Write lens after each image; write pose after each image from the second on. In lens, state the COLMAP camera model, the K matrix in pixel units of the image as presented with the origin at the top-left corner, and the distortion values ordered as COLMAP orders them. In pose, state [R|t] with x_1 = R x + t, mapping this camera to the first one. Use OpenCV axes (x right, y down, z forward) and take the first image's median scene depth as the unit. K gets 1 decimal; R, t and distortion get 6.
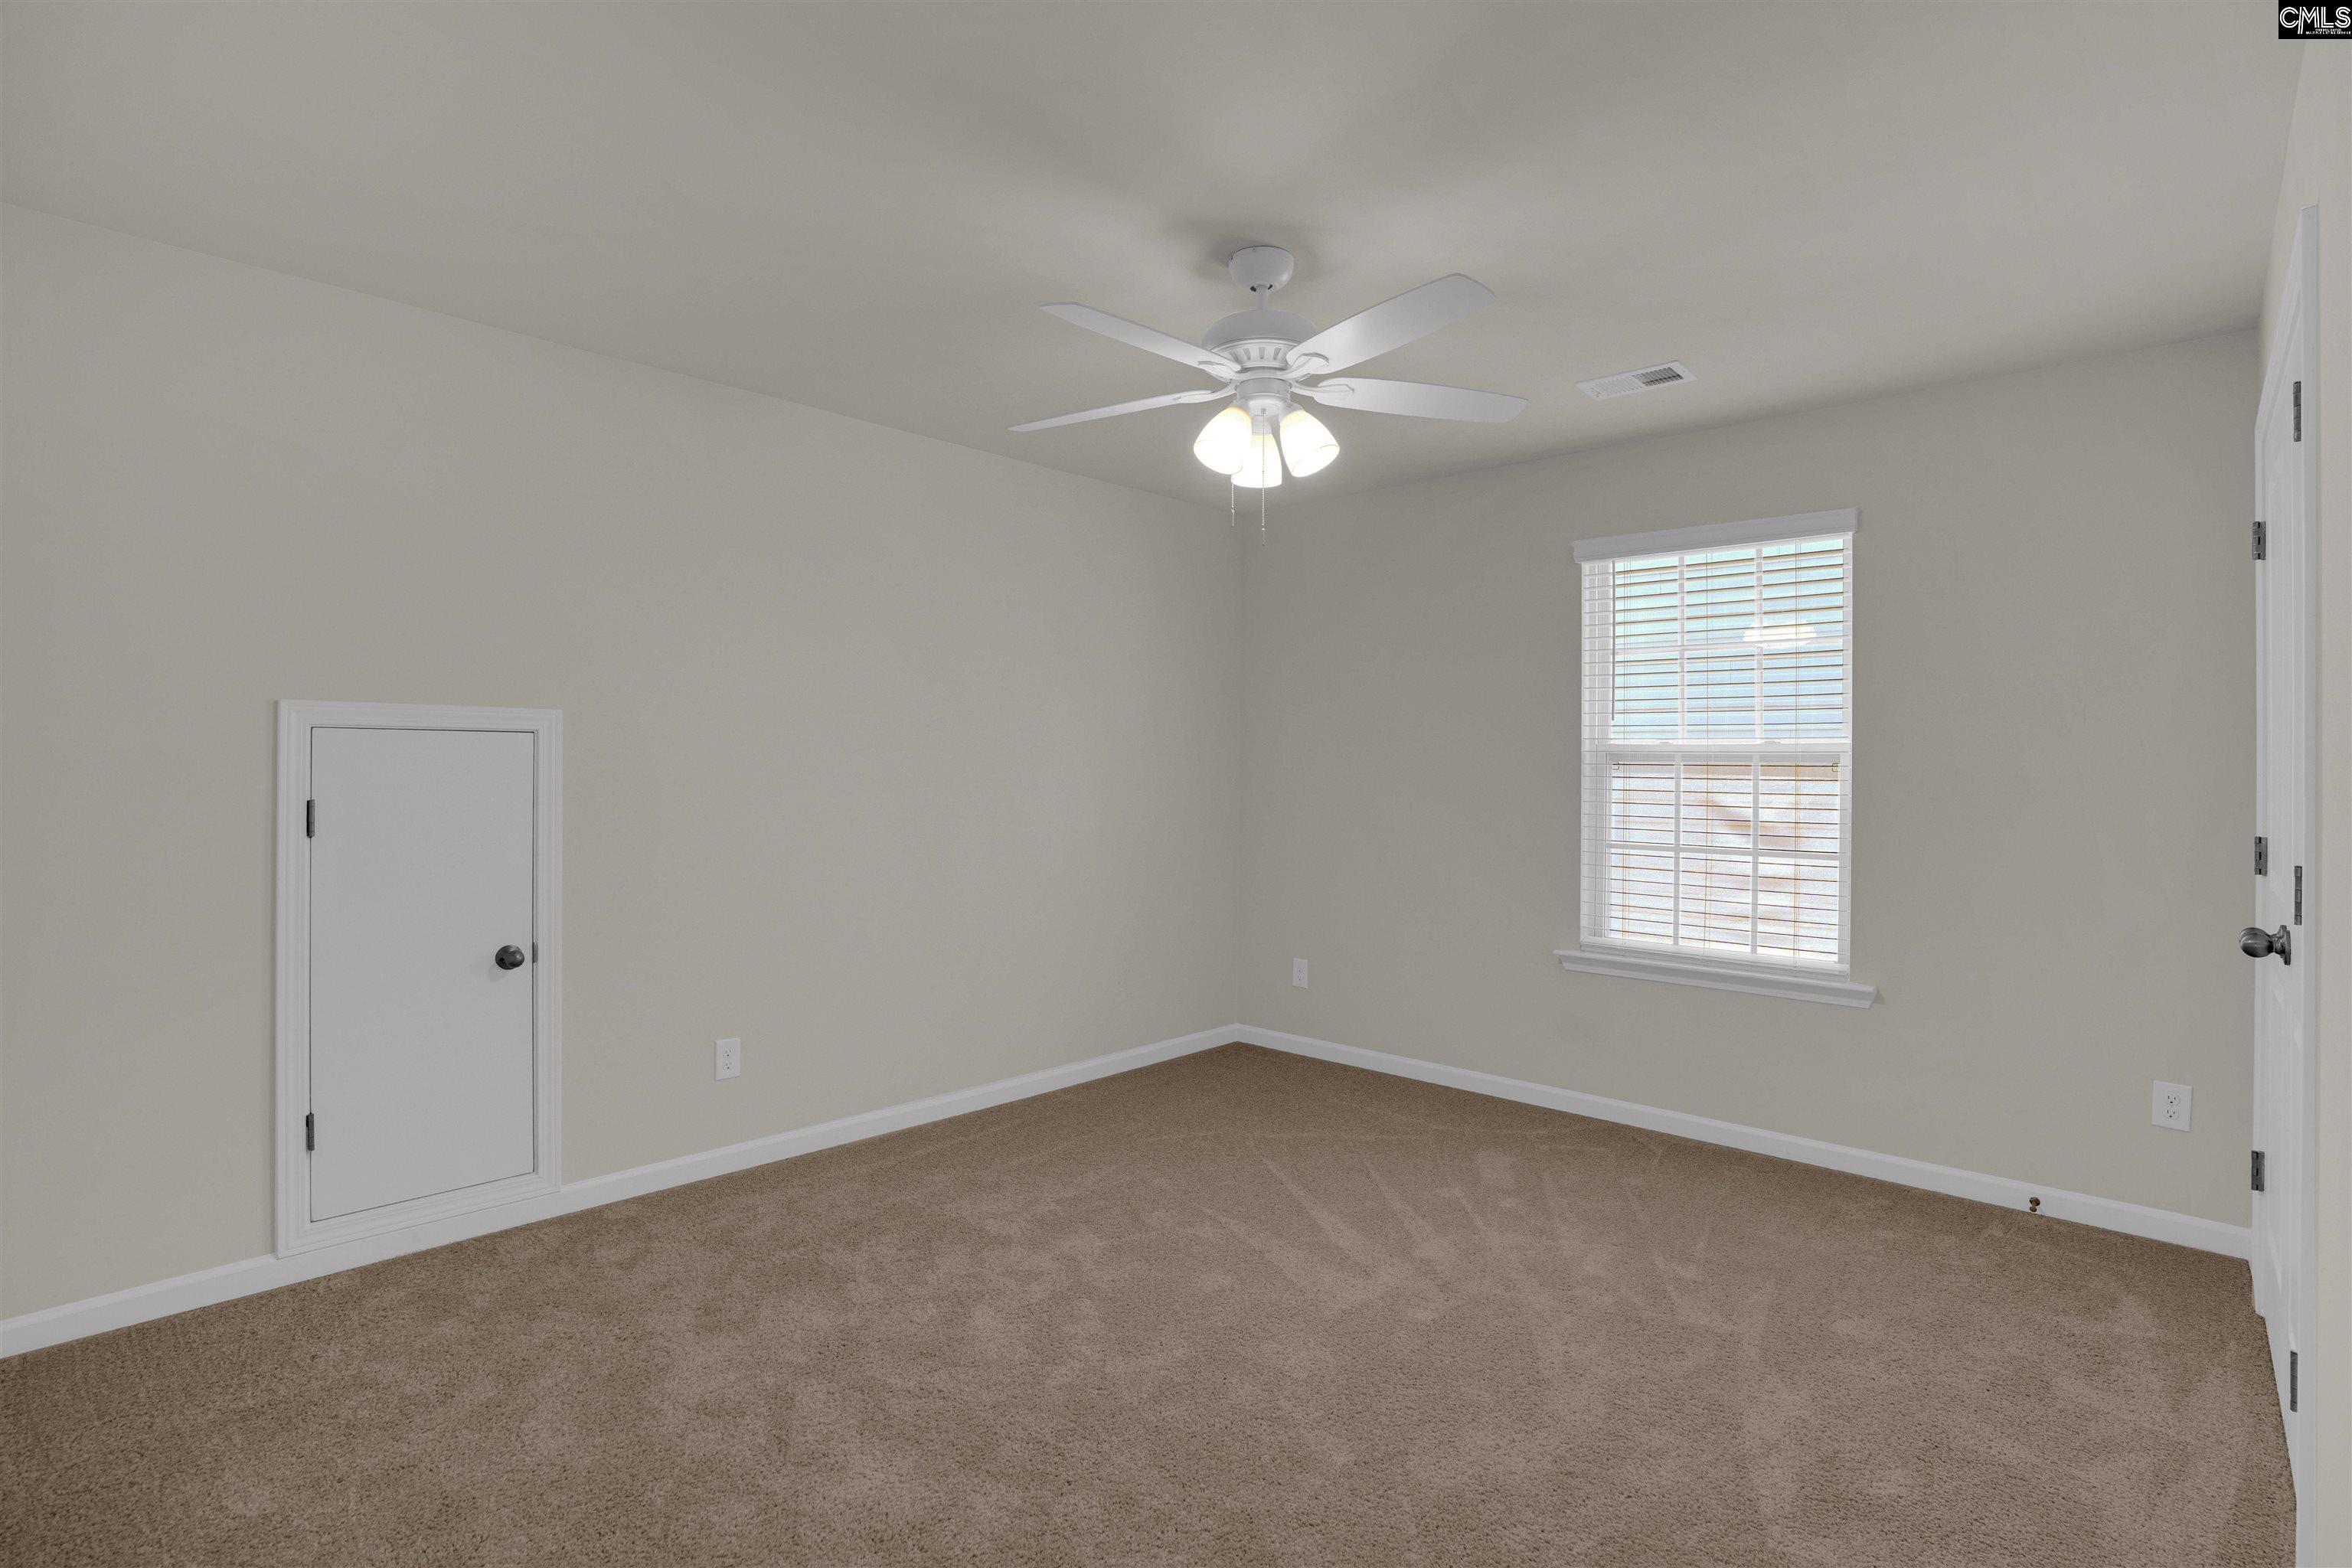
lens RADIAL K [[1089.8, 0, 1176.0], [0, 1089.8, 784.0], [0, 0, 1]] dist [-0.068399, 0.024873]
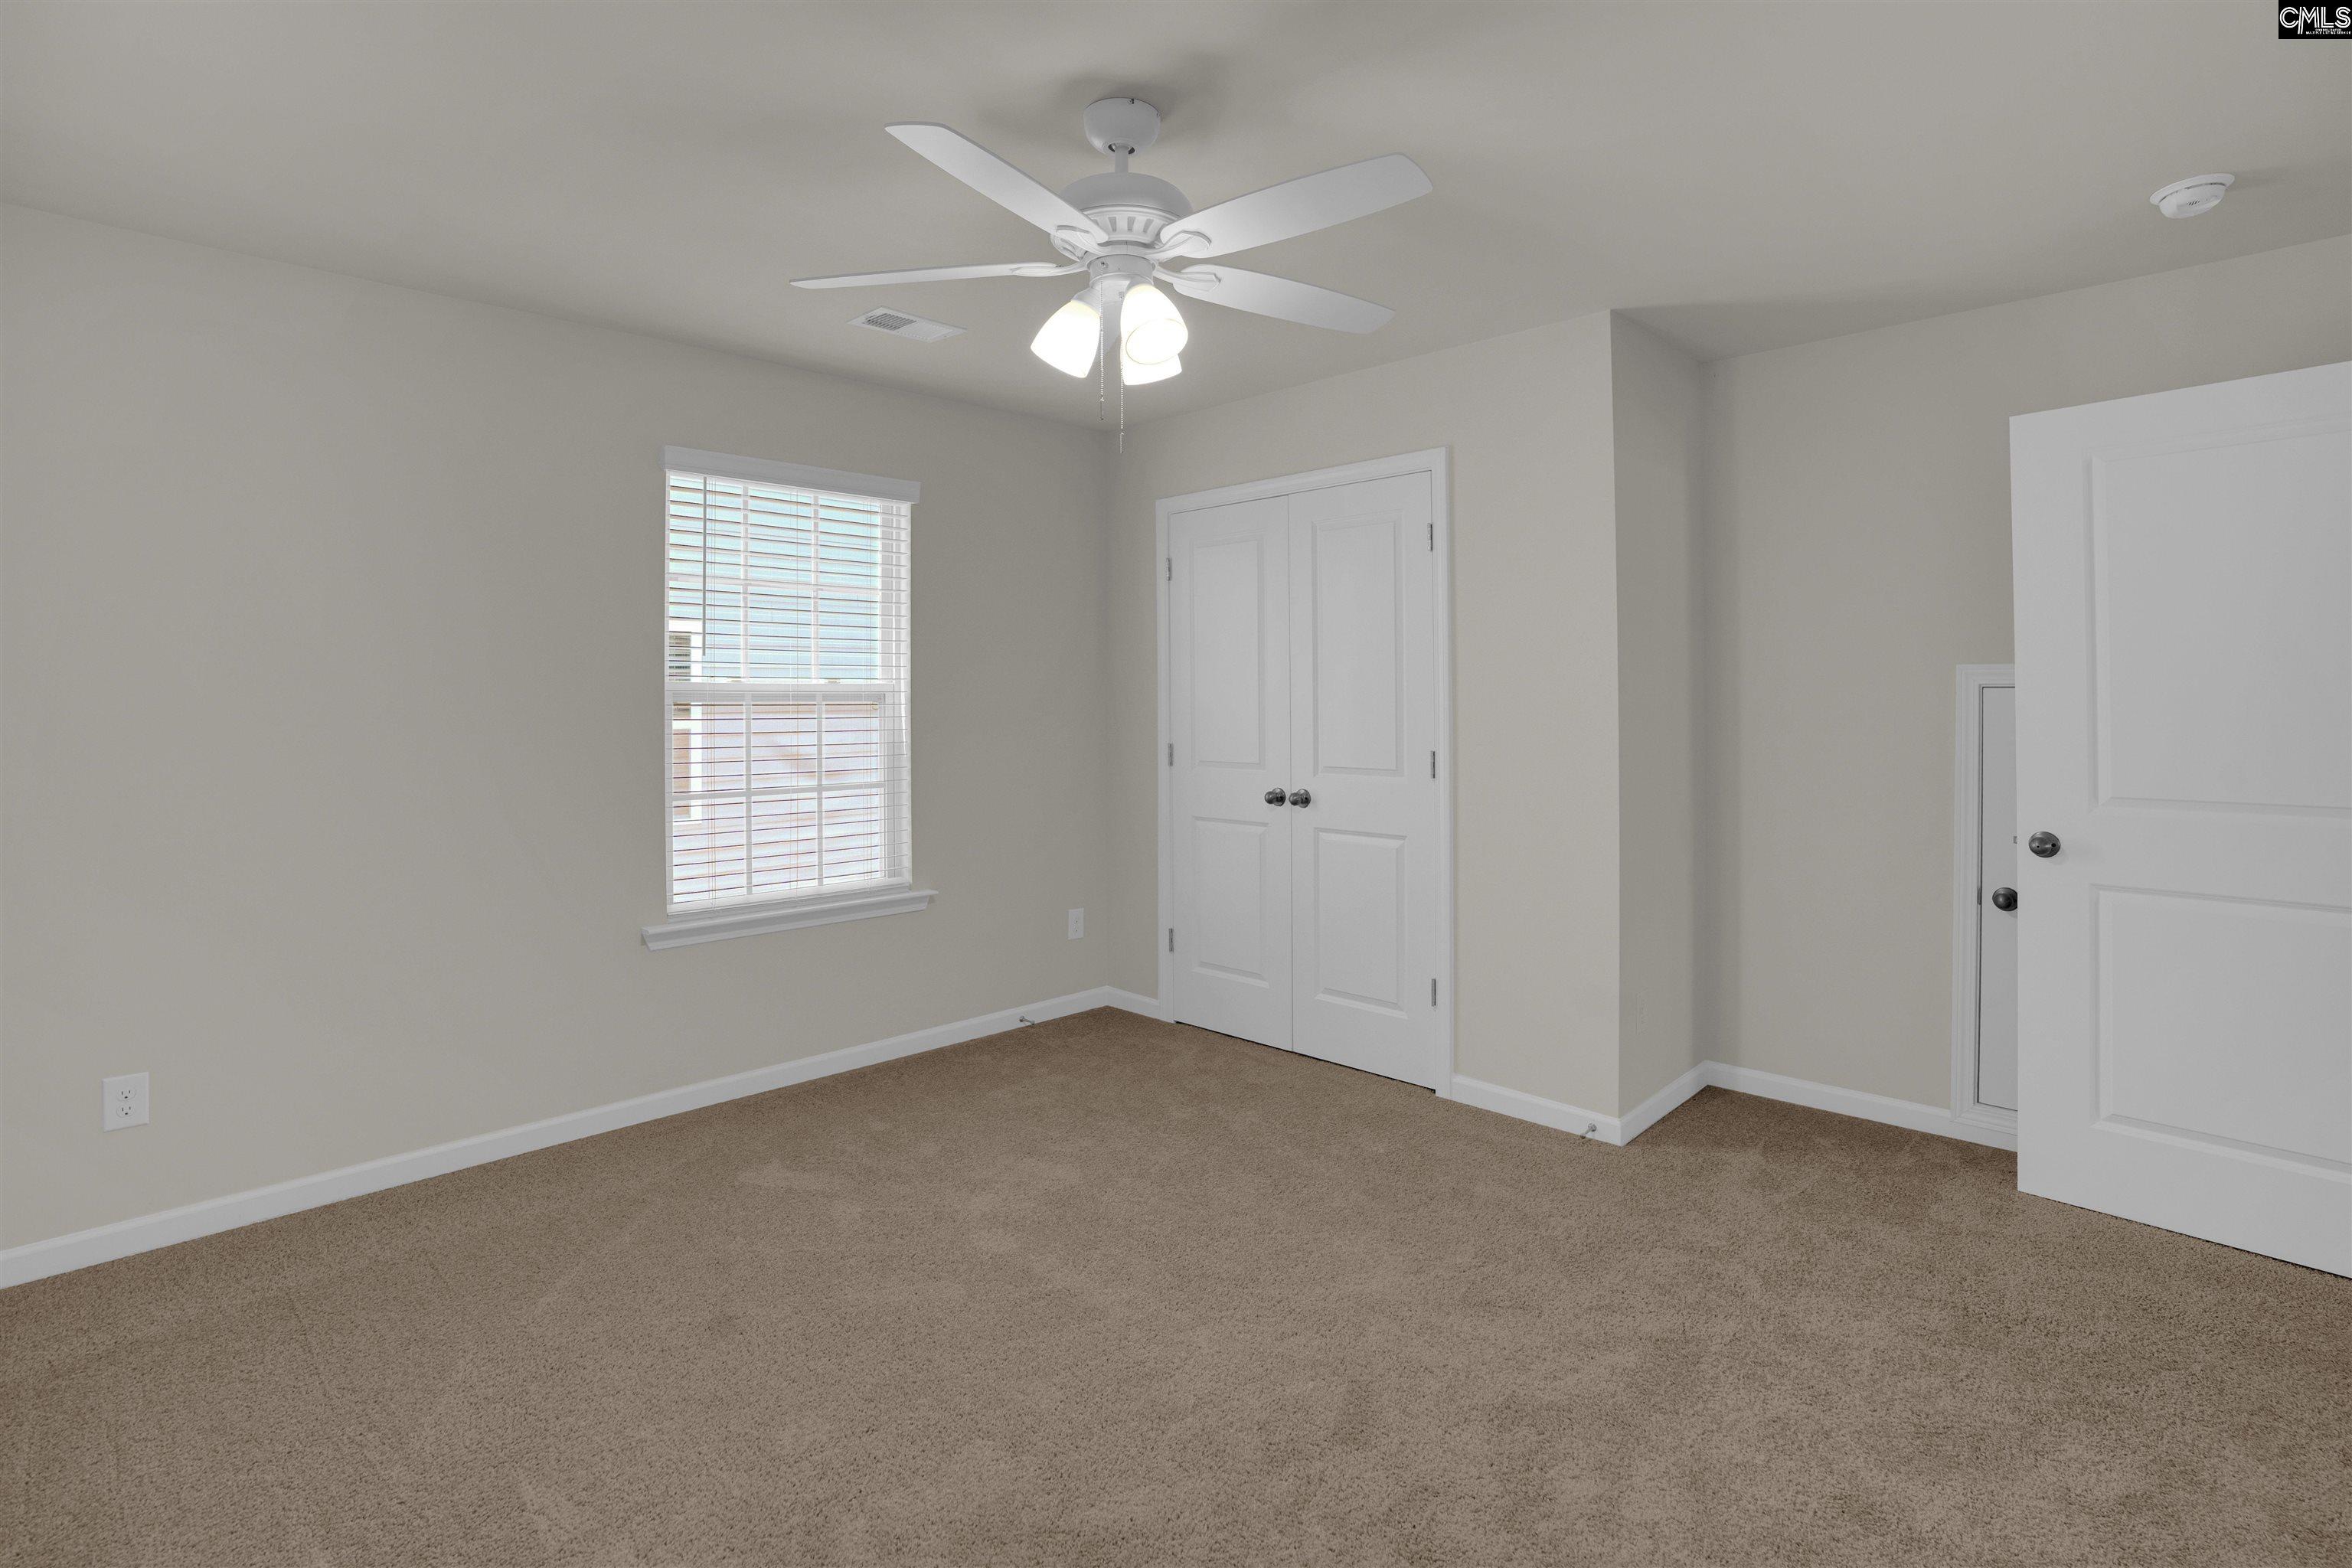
lens RADIAL K [[1119.0, 0, 1174.3], [0, 1119.0, 725.1], [0, 0, 1]] dist [-0.044669, 0.015860]
pose [[0.047309, -0.024901, 0.998570, -0.516611], [0.021644, 0.999480, 0.023899, -0.015765], [-0.998646, 0.020482, 0.047823, 0.601678]]
